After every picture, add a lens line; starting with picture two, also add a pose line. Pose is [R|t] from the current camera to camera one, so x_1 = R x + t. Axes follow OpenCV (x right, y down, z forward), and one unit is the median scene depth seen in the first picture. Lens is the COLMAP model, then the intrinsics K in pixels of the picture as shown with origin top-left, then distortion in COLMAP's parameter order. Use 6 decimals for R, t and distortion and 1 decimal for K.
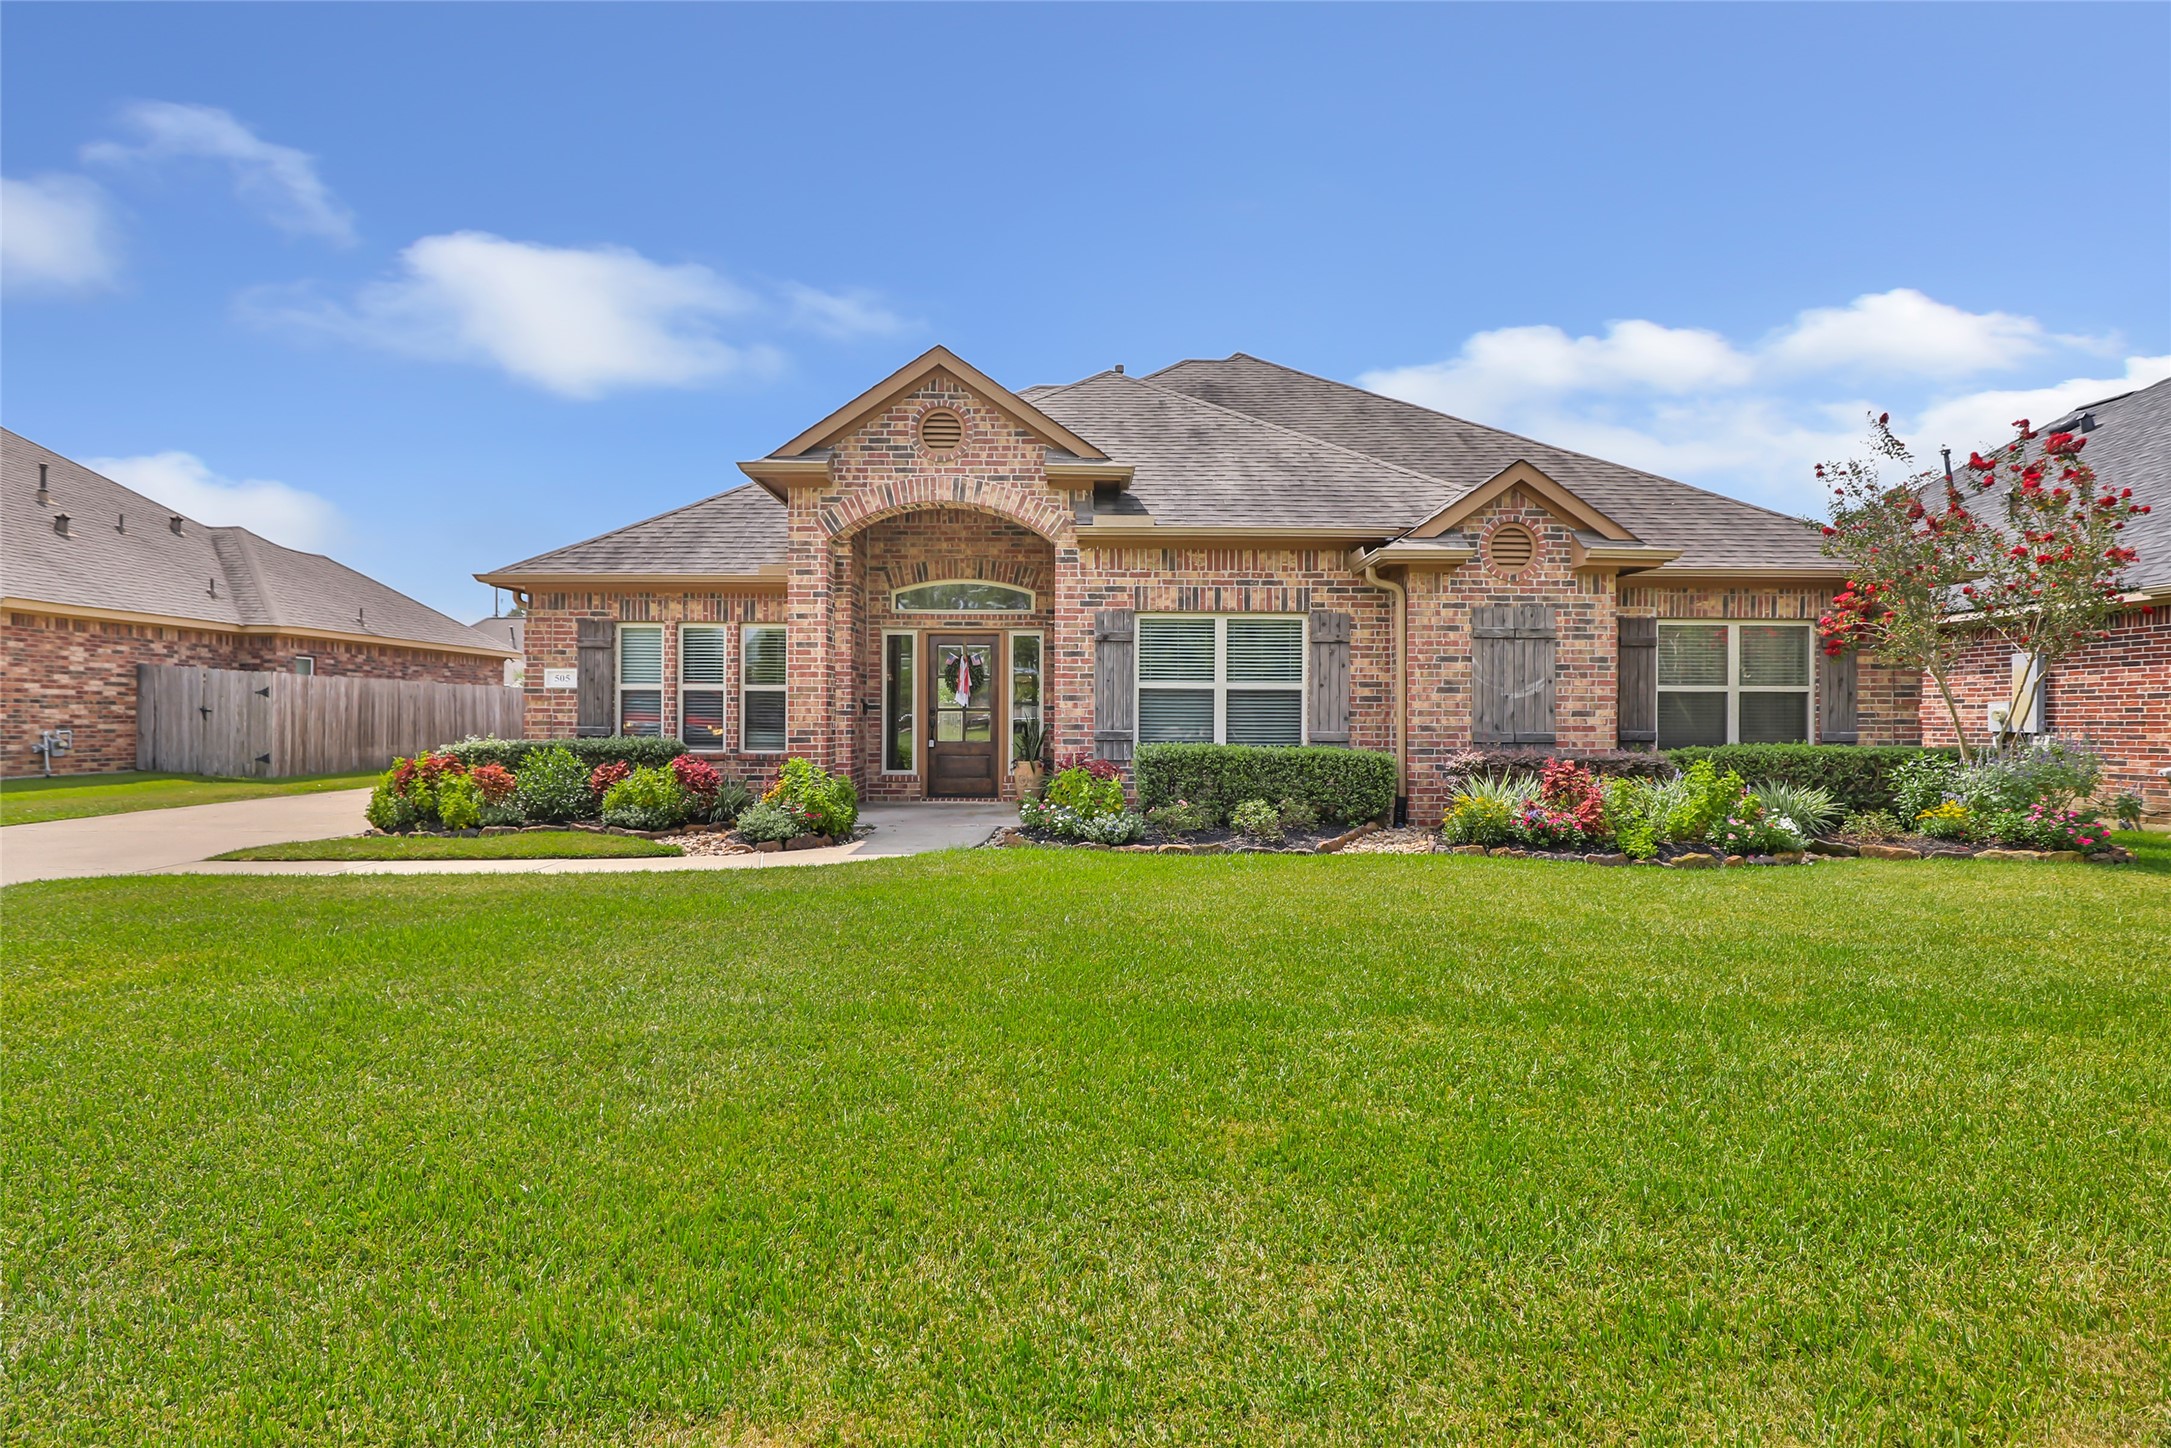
lens RADIAL K [[1010.8, 0, 1094.8], [0, 1010.8, 721.9], [0, 0, 1]] dist [0.002795, -0.000540]
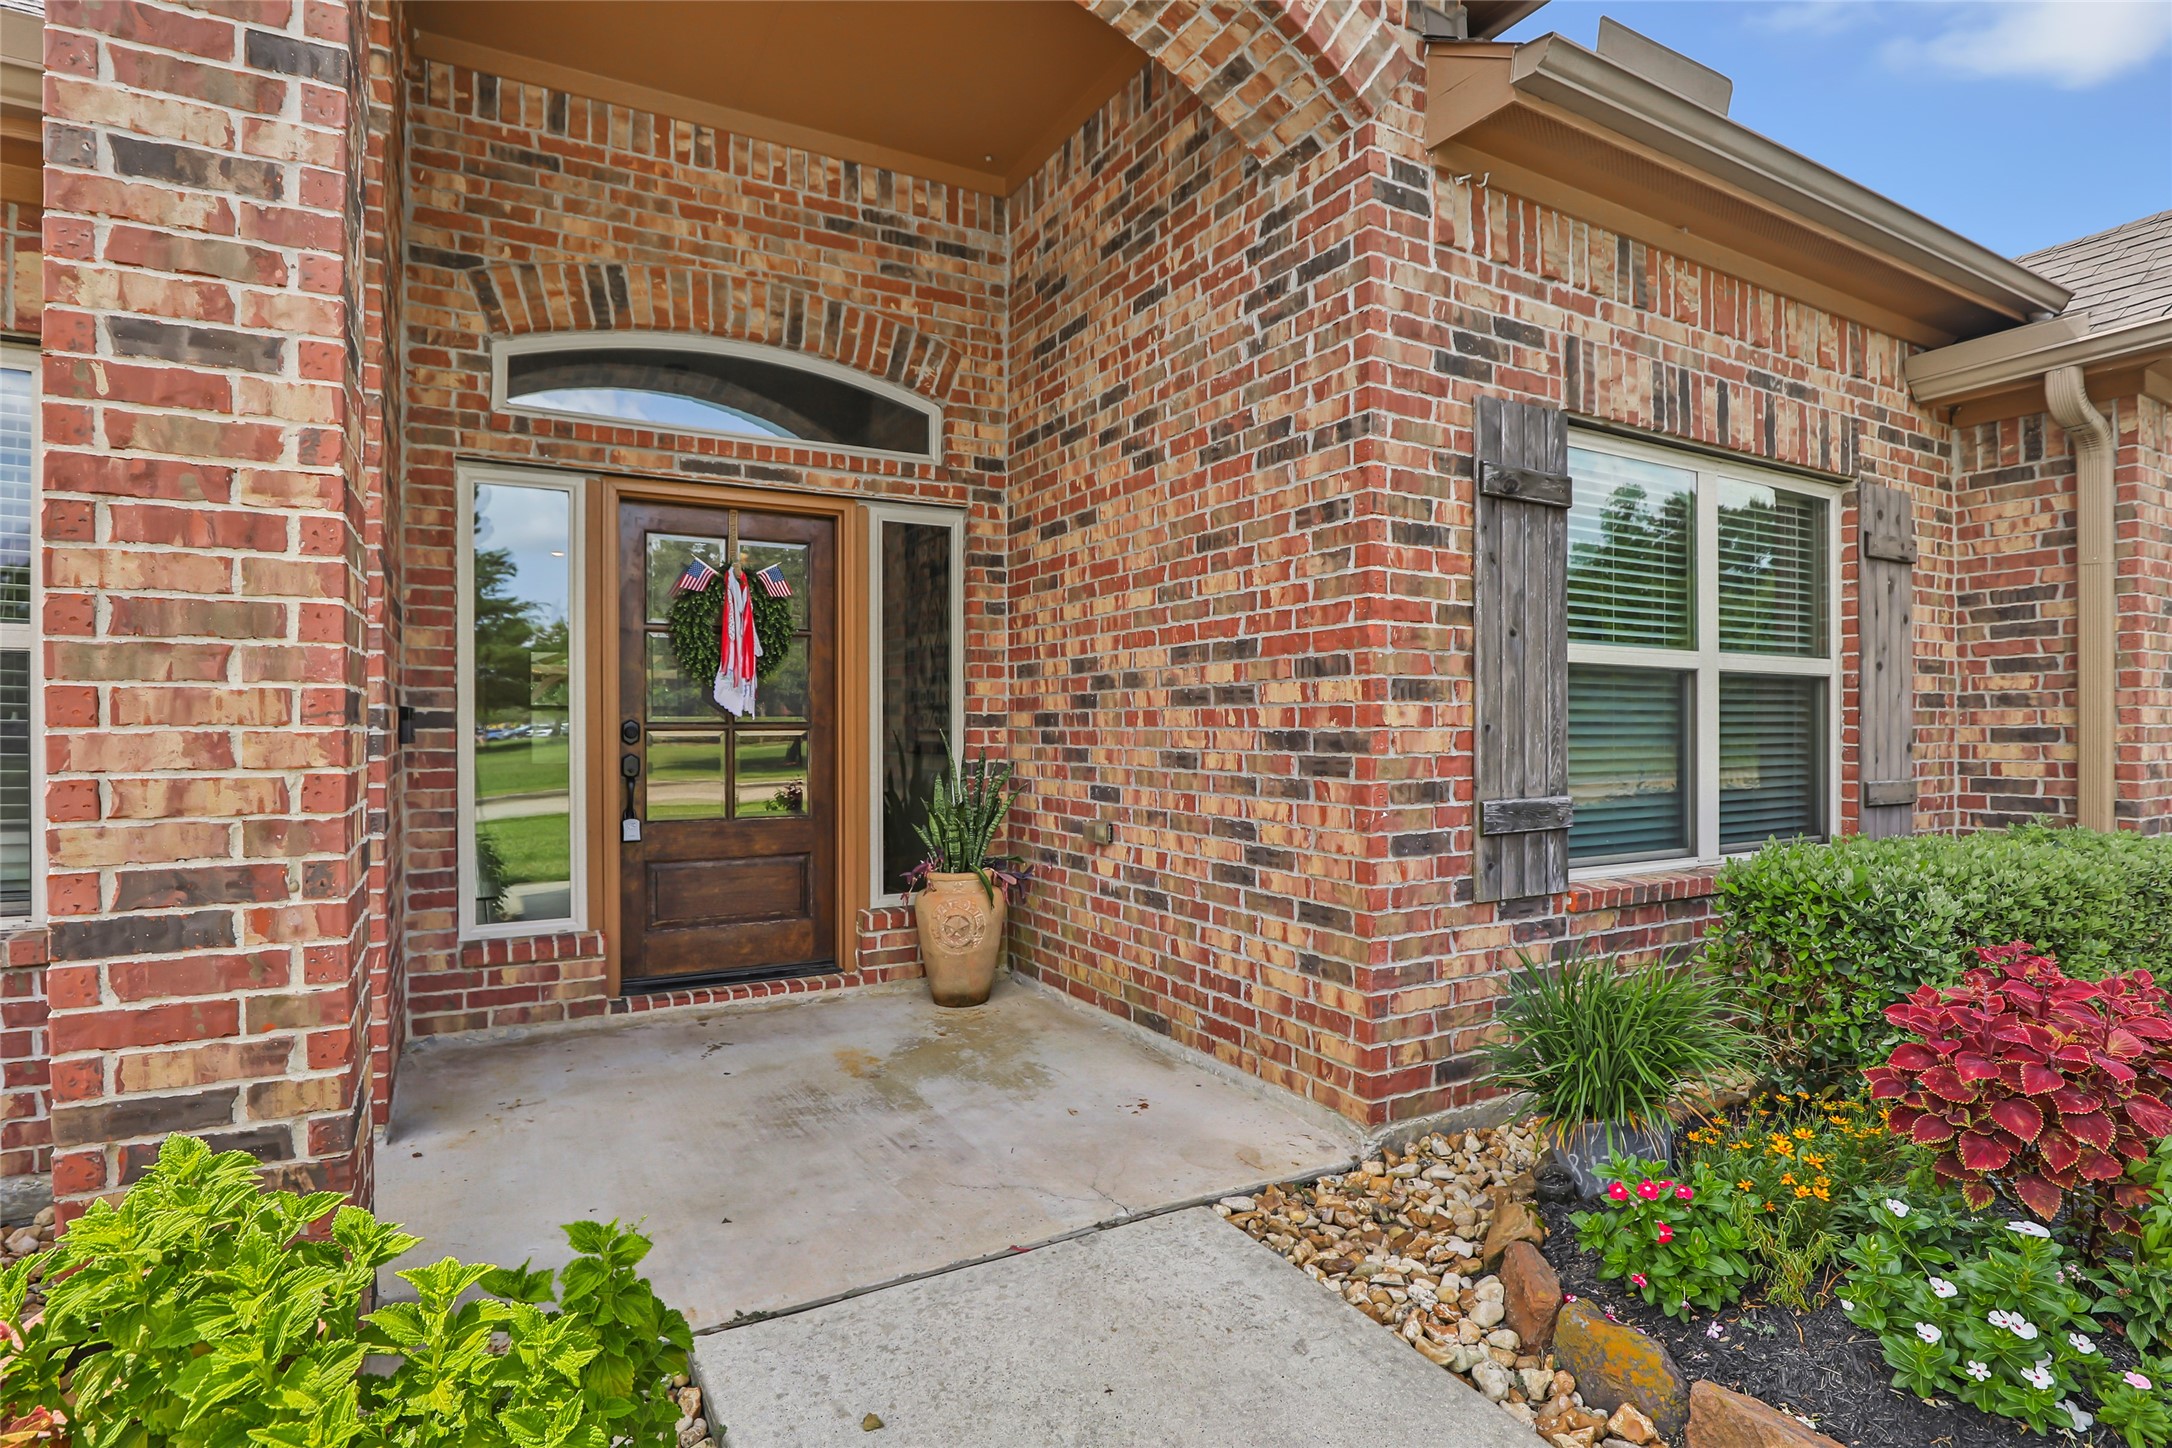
lens RADIAL K [[1011.3, 0, 1069.5], [0, 1011.3, 720.0], [0, 0, 1]] dist [0.002795, -0.000540]
pose [[0.874448, -0.001397, 0.485117, -0.243616], [0.004306, 0.999979, -0.004883, -0.014321], [-0.485100, 0.006359, 0.874436, 0.796511]]
